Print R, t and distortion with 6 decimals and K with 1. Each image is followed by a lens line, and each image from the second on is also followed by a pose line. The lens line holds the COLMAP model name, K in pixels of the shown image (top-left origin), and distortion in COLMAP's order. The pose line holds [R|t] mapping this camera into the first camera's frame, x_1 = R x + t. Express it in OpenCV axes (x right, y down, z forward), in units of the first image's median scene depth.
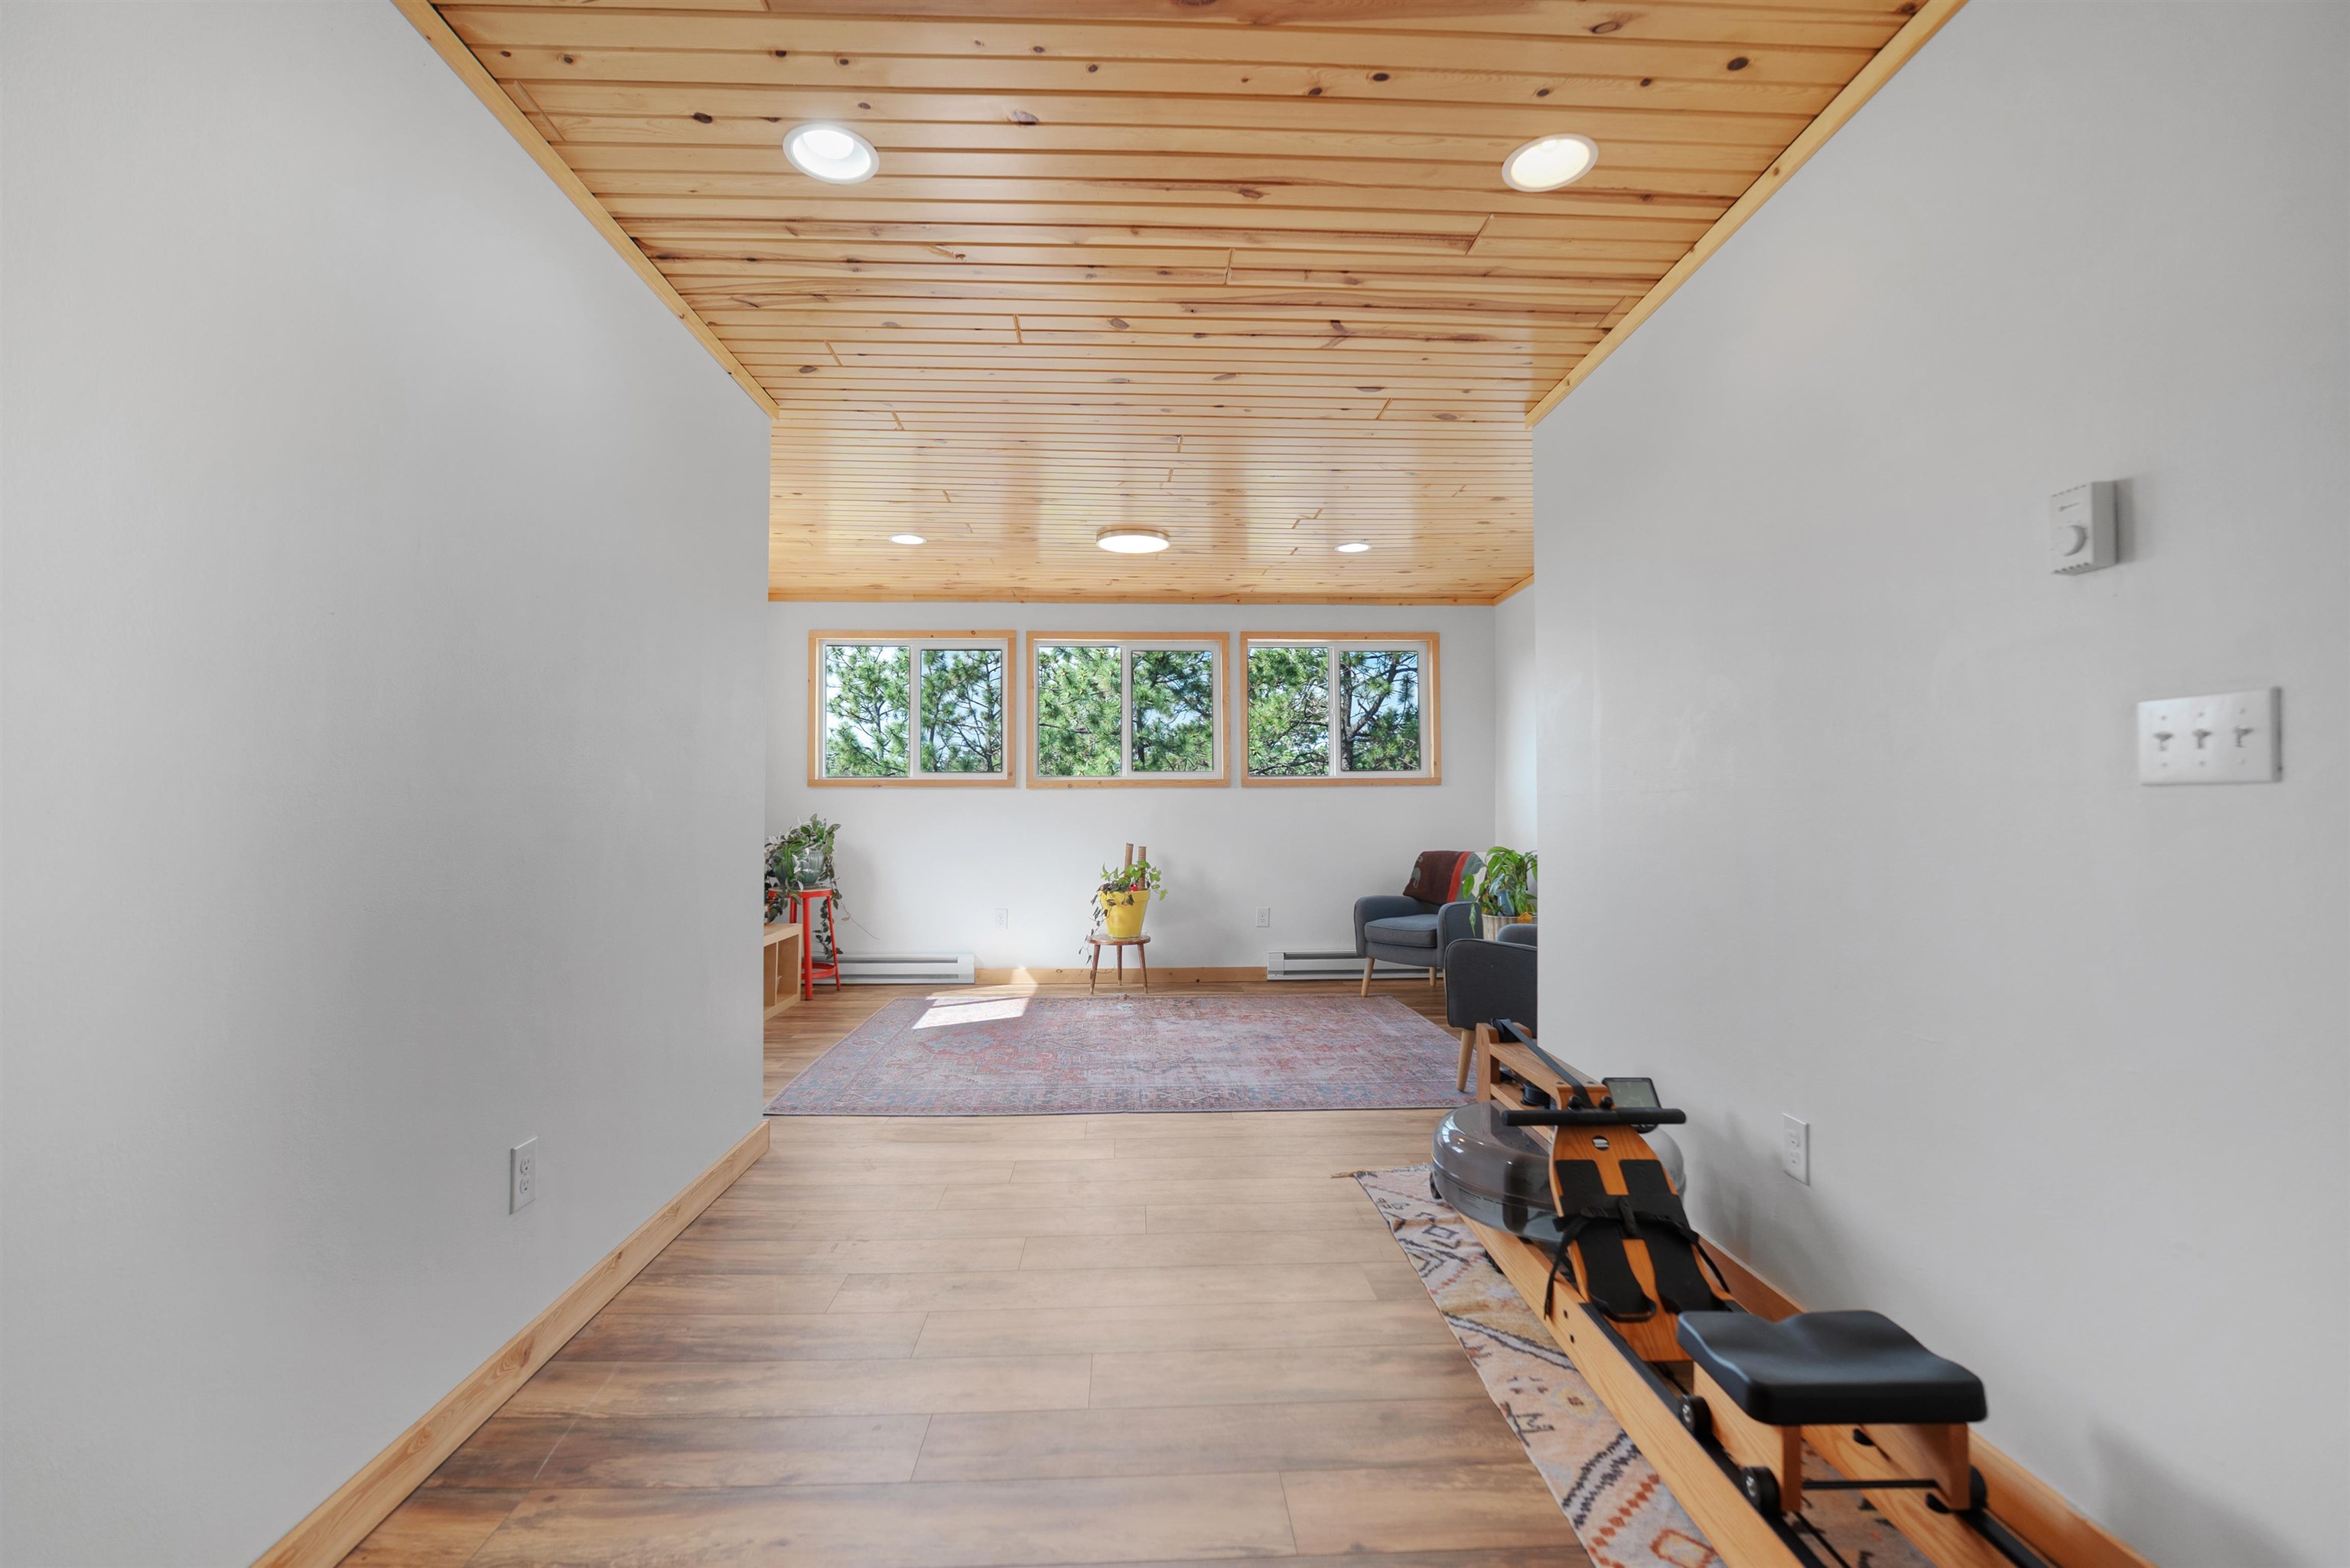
lens RADIAL K [[1013.4, 0, 1194.1], [0, 1013.4, 780.7], [0, 0, 1]] dist [-0.015267, 0.001420]
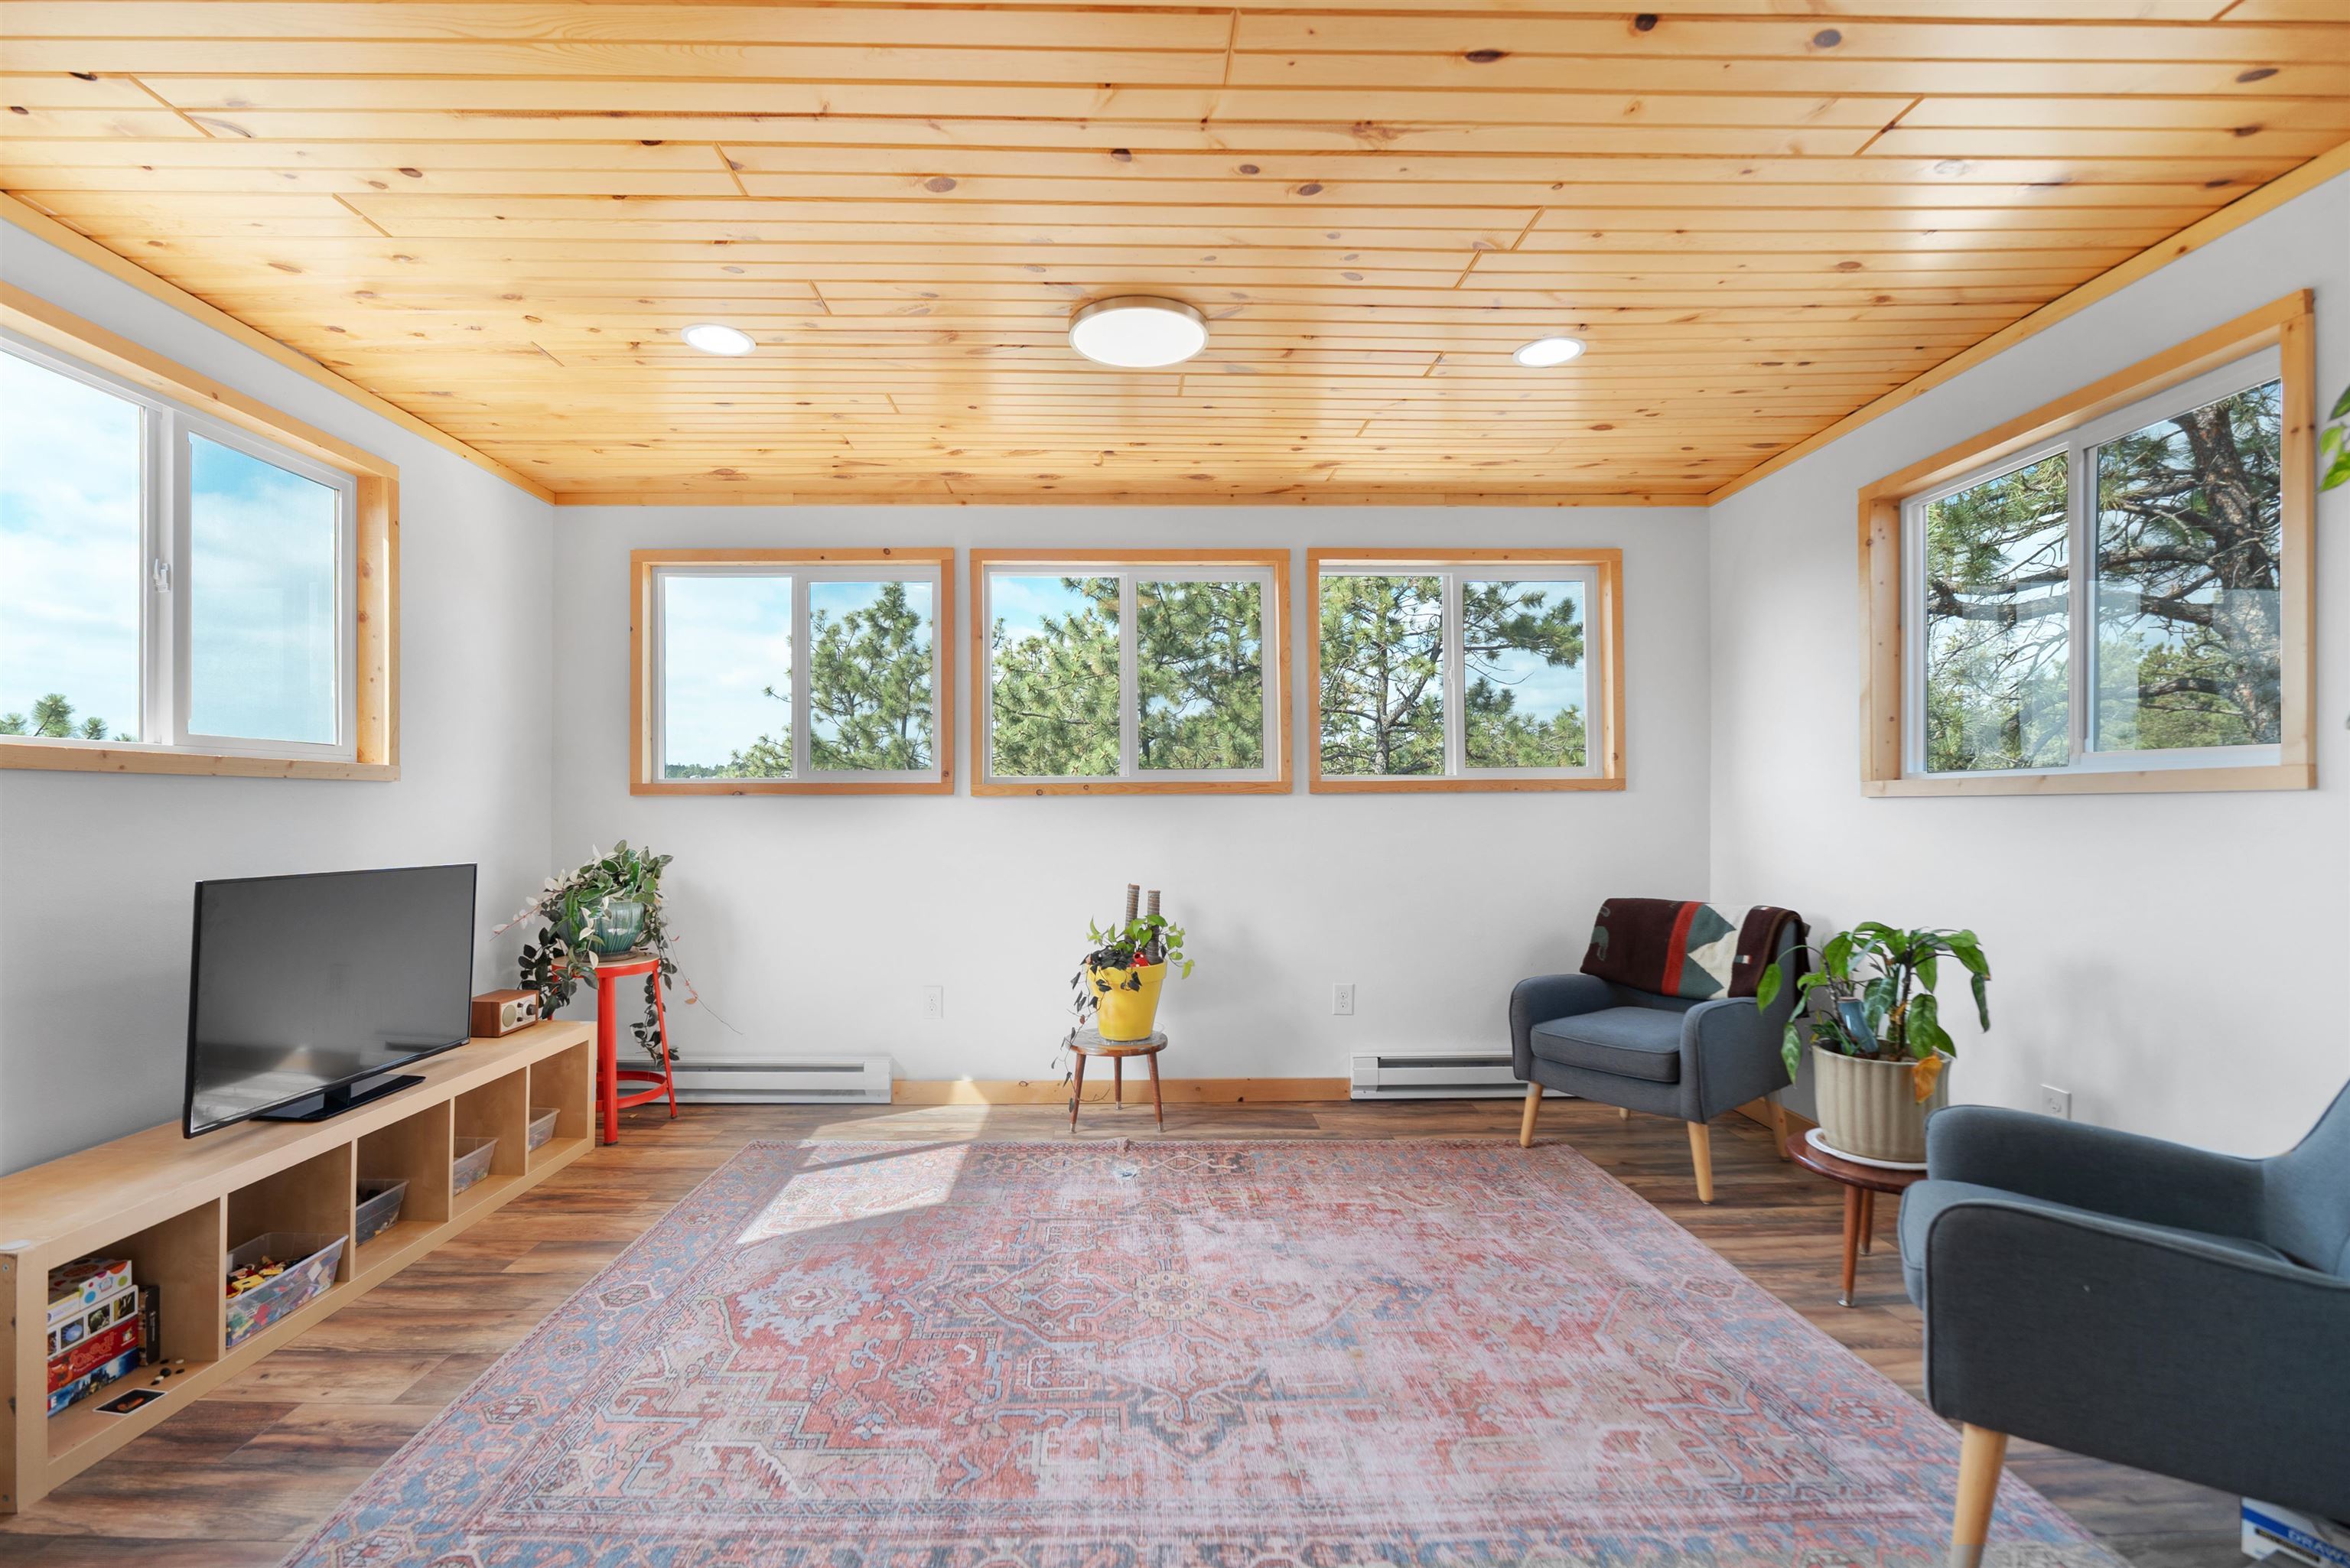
lens RADIAL K [[1013.4, 0, 1158.2], [0, 1013.4, 791.9], [0, 0, 1]] dist [-0.015267, 0.001420]
pose [[0.999342, -0.001685, -0.036232, -0.024758], [0.002241, 0.999880, 0.015304, -0.005001], [0.036202, -0.015375, 0.999226, 0.367414]]
